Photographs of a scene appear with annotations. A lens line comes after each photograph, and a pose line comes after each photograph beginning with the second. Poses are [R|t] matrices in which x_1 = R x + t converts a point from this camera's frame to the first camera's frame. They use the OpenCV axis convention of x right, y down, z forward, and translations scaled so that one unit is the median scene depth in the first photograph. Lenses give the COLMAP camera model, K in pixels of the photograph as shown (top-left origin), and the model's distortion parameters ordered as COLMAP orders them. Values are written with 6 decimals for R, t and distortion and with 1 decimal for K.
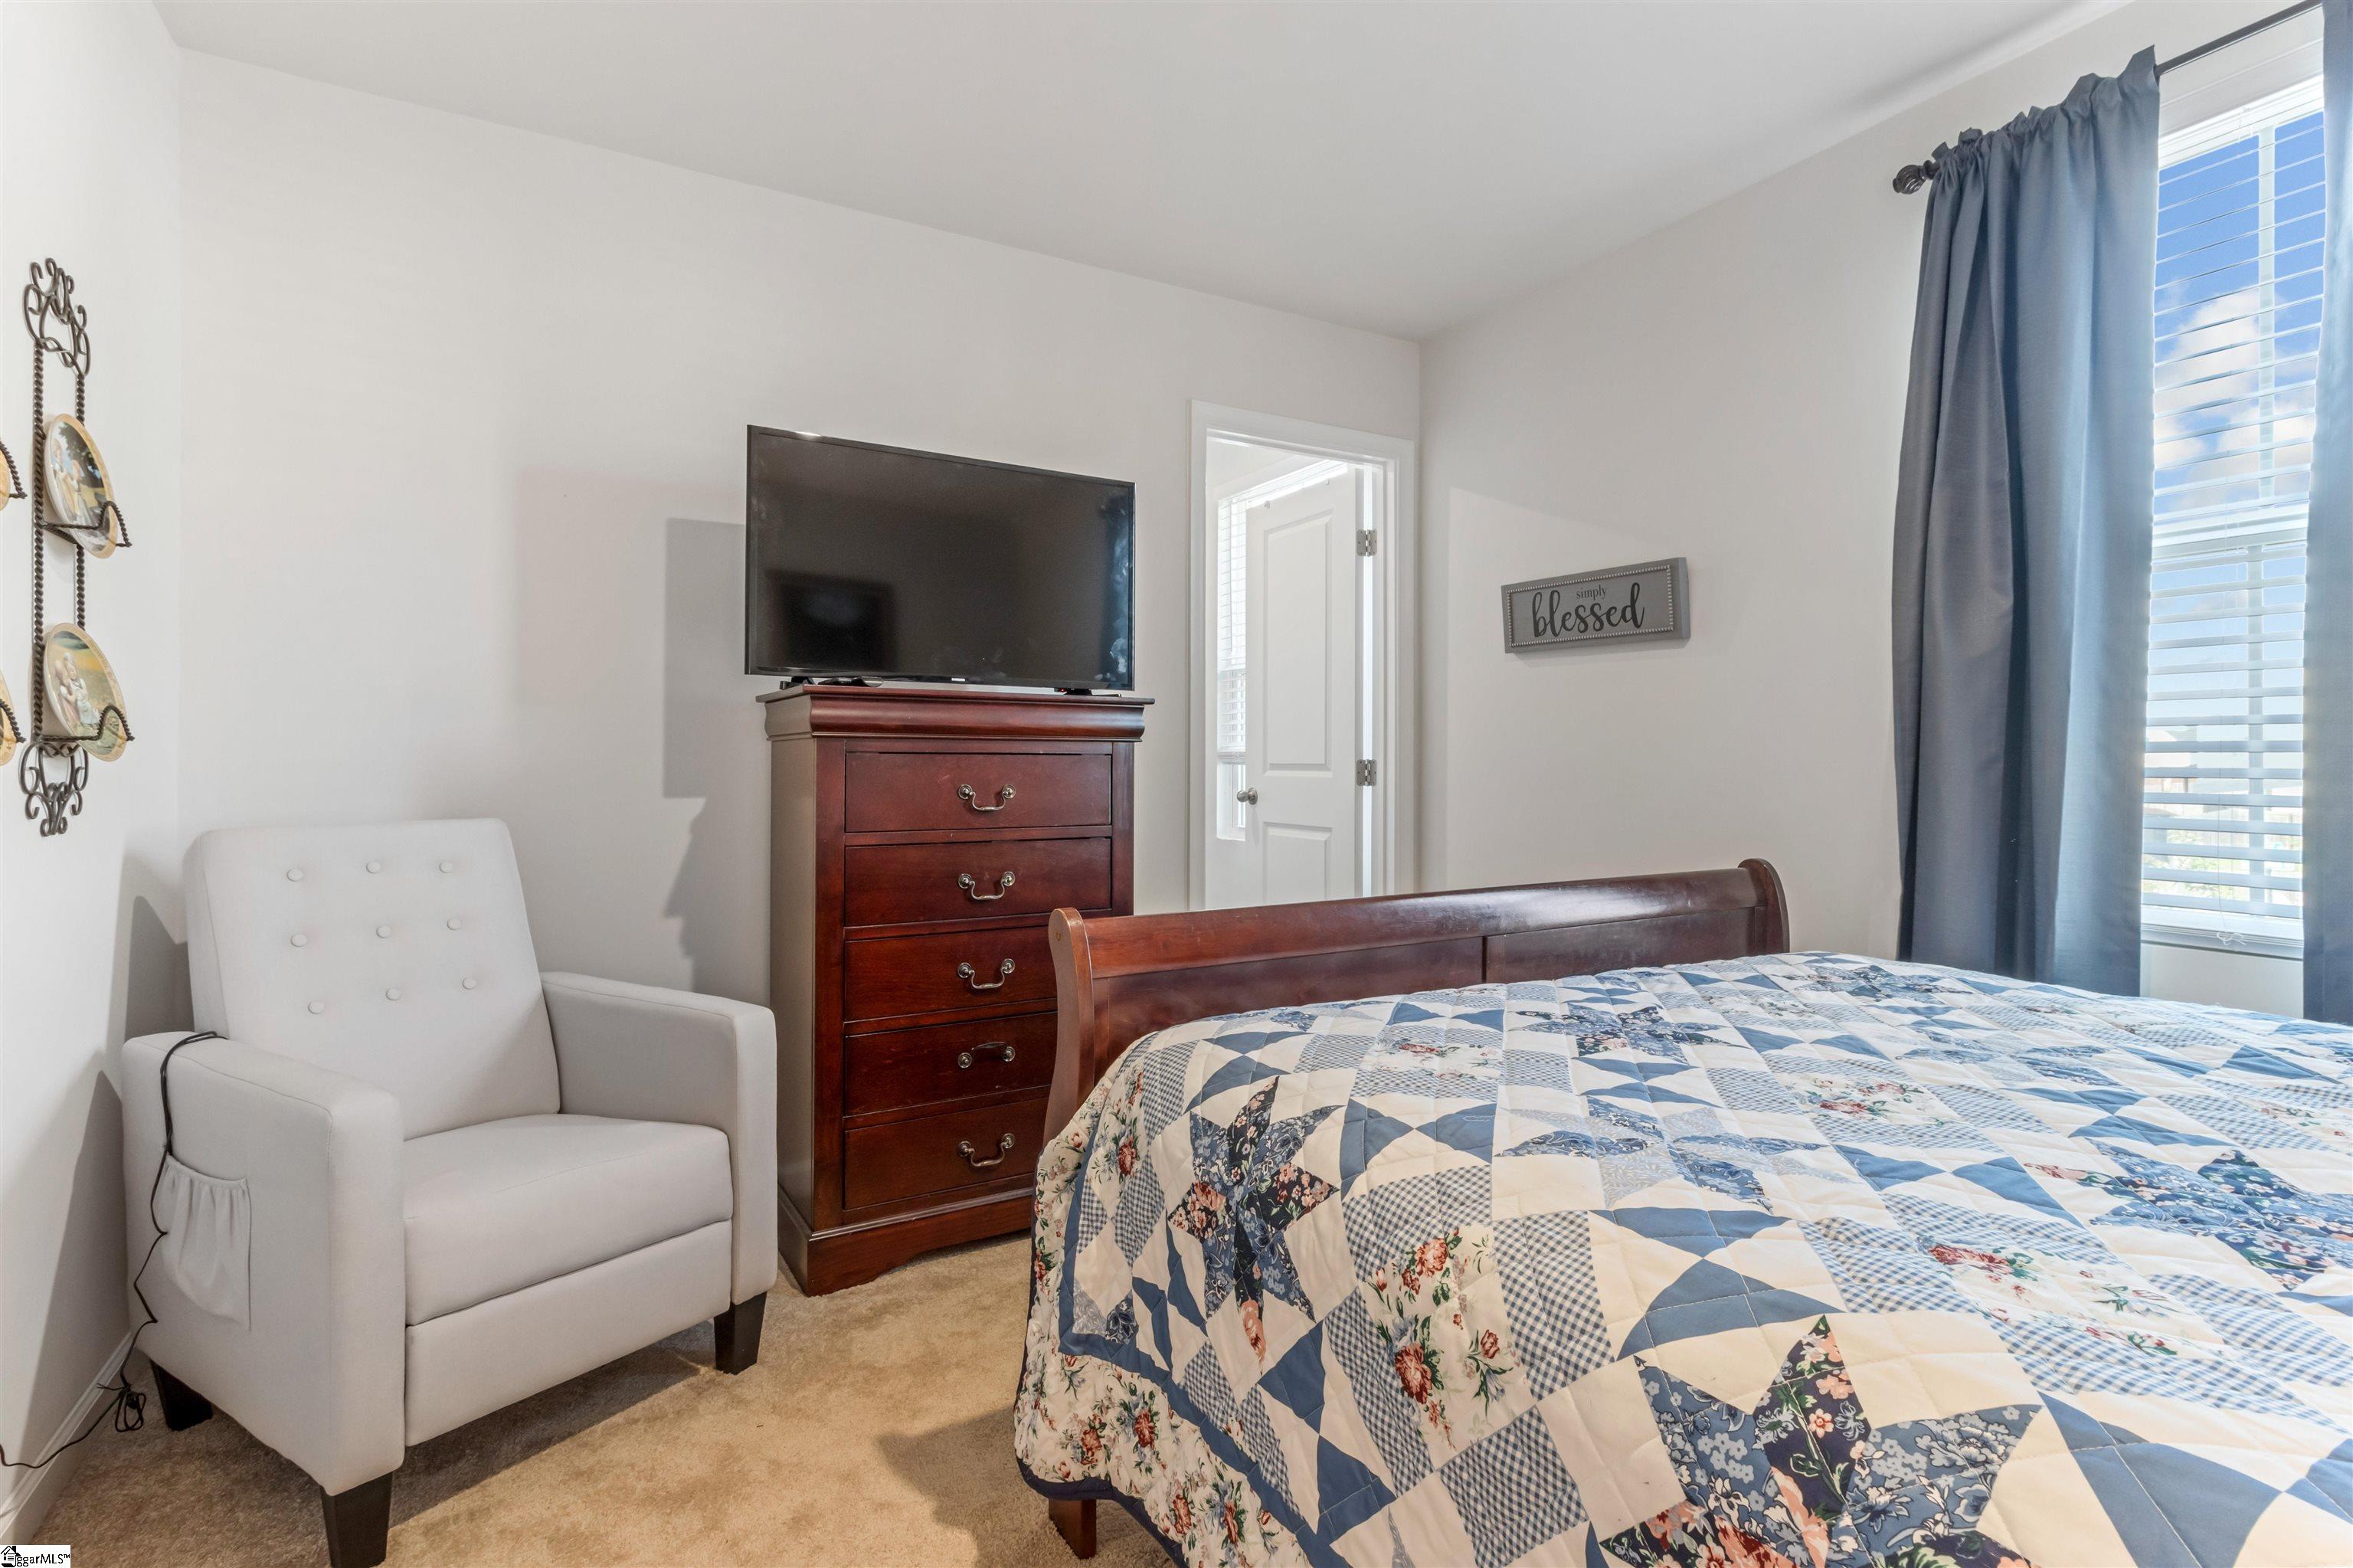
lens RADIAL K [[1109.1, 0, 1176.5], [0, 1109.1, 784.0], [0, 0, 1]] dist [0.002762, 0.001016]
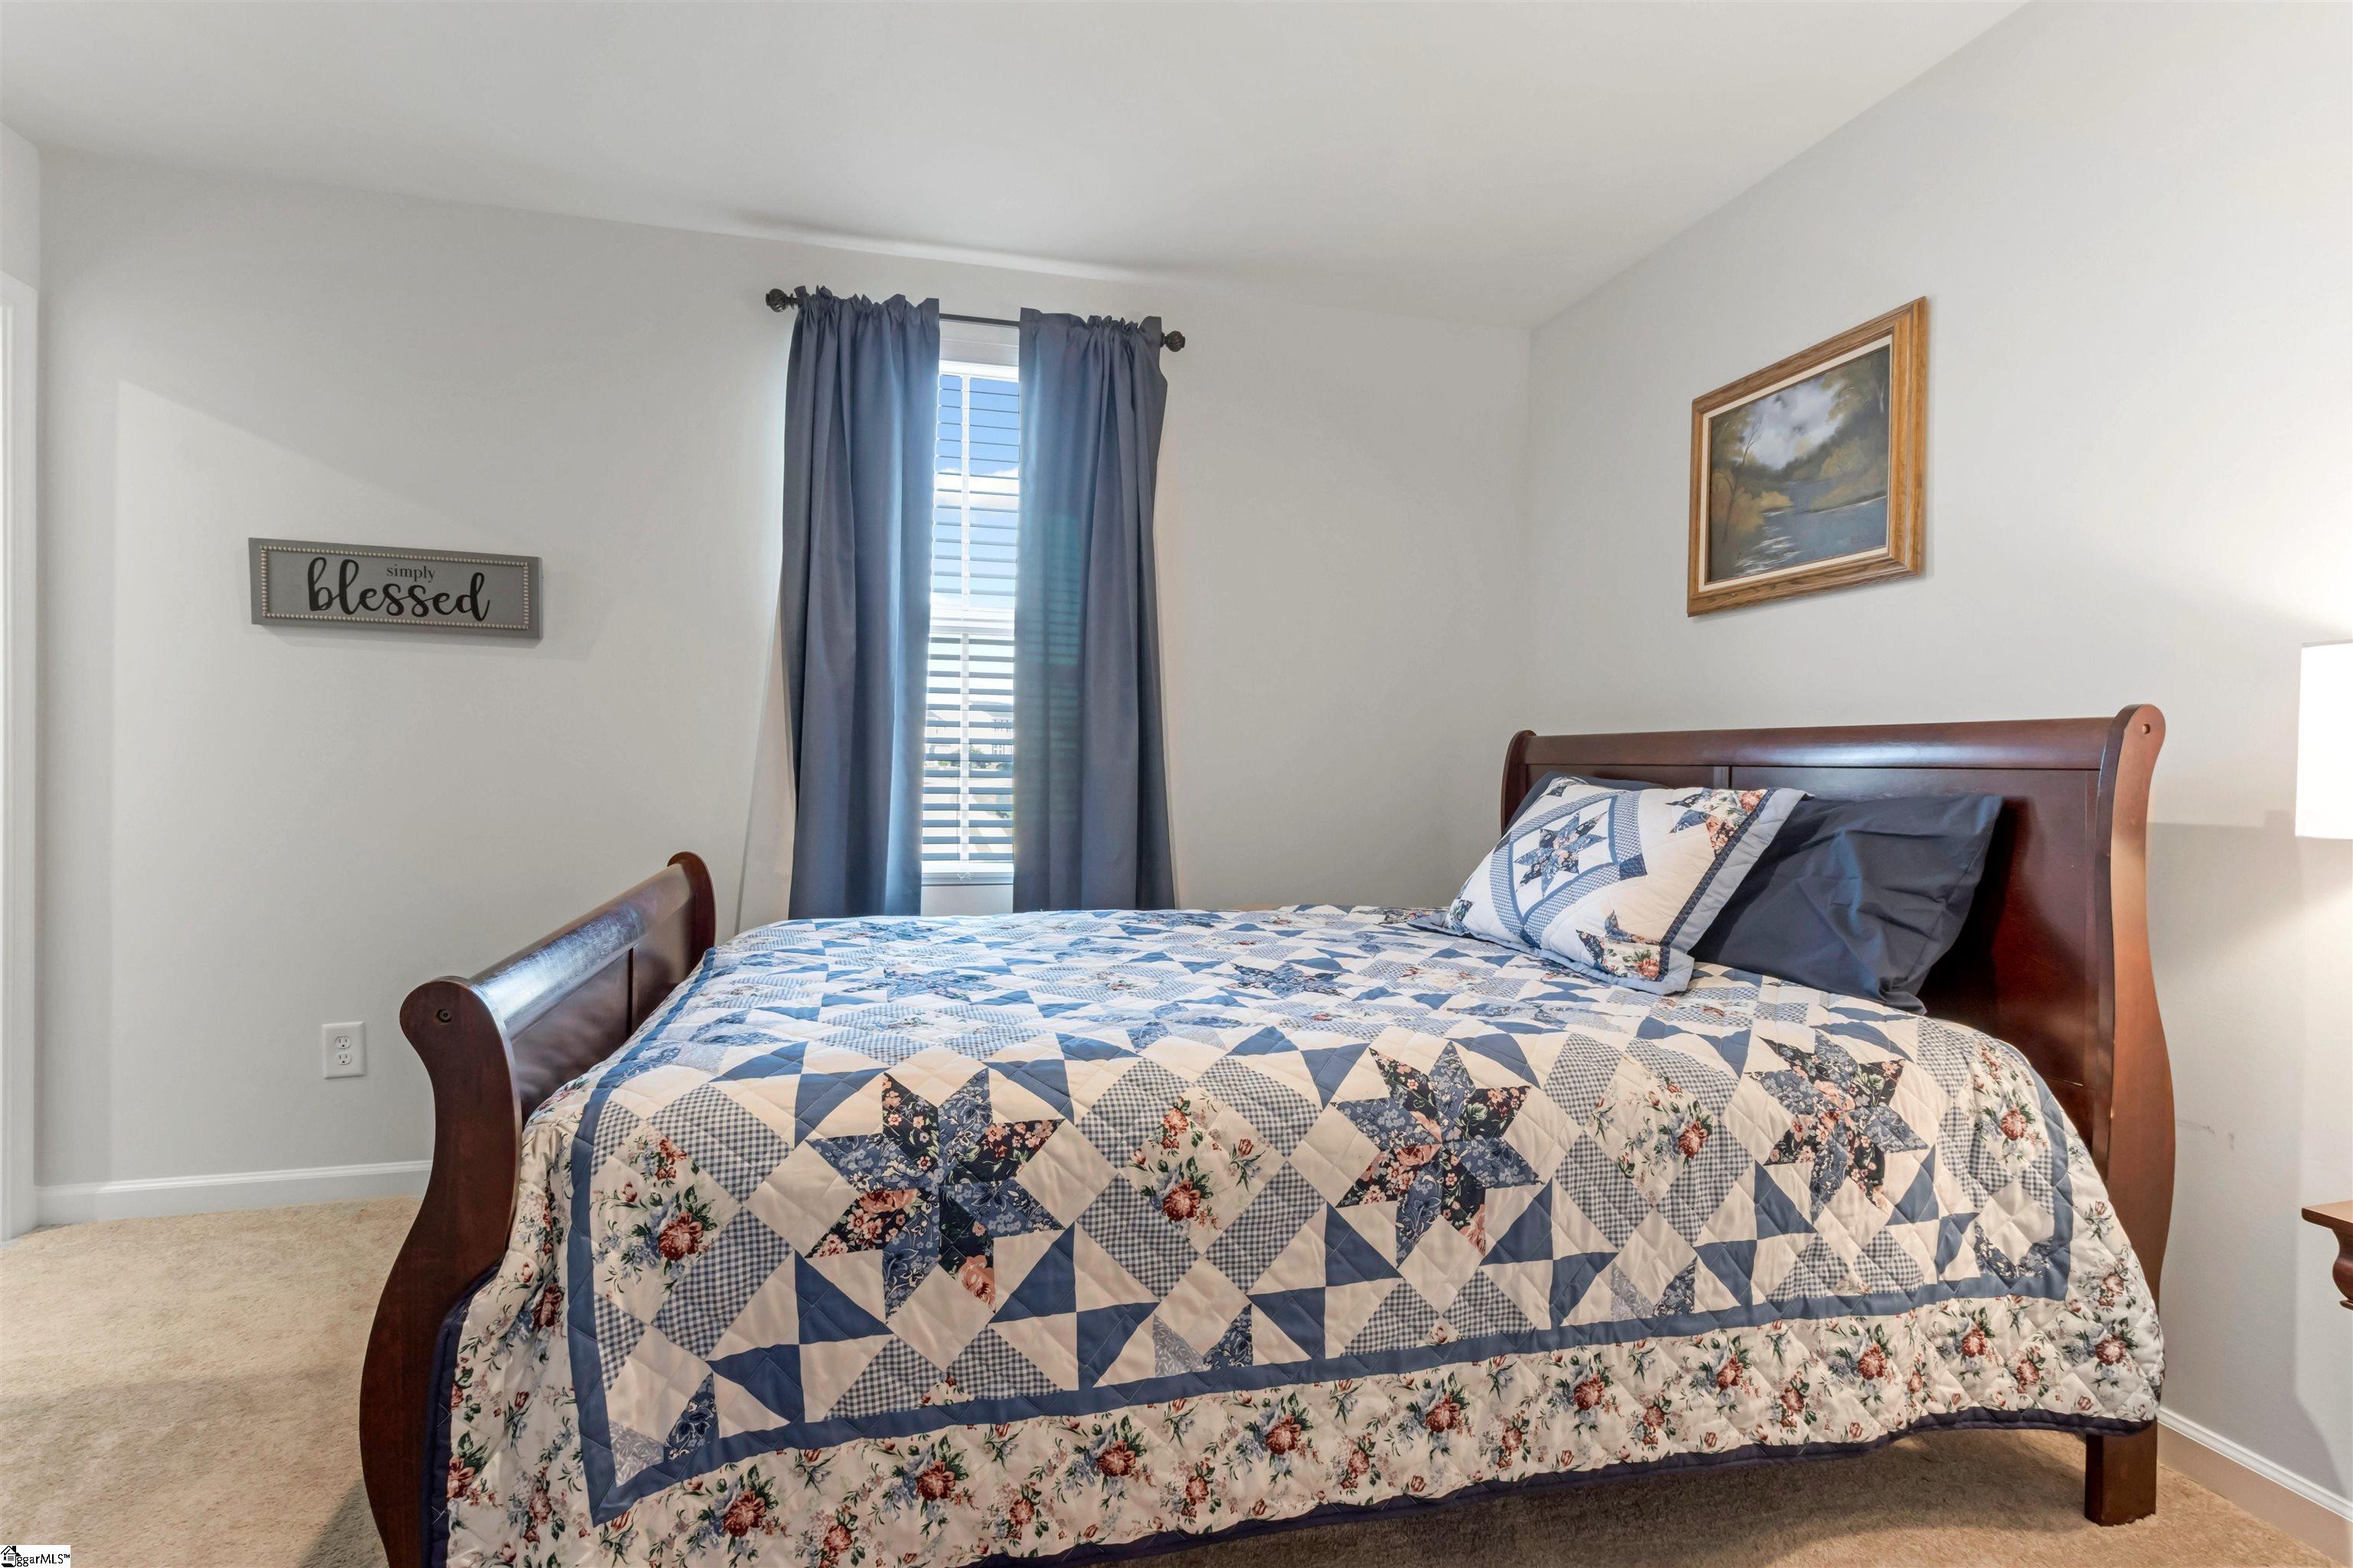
lens RADIAL K [[1119.5, 0, 1176.5], [0, 1119.5, 784.0], [0, 0, 1]] dist [-0.003272, -0.000022]
pose [[0.274901, -0.017033, 0.961322, -0.908853], [0.010415, 0.999837, 0.014737, -0.027121], [-0.961416, 0.005961, 0.275033, 0.465307]]
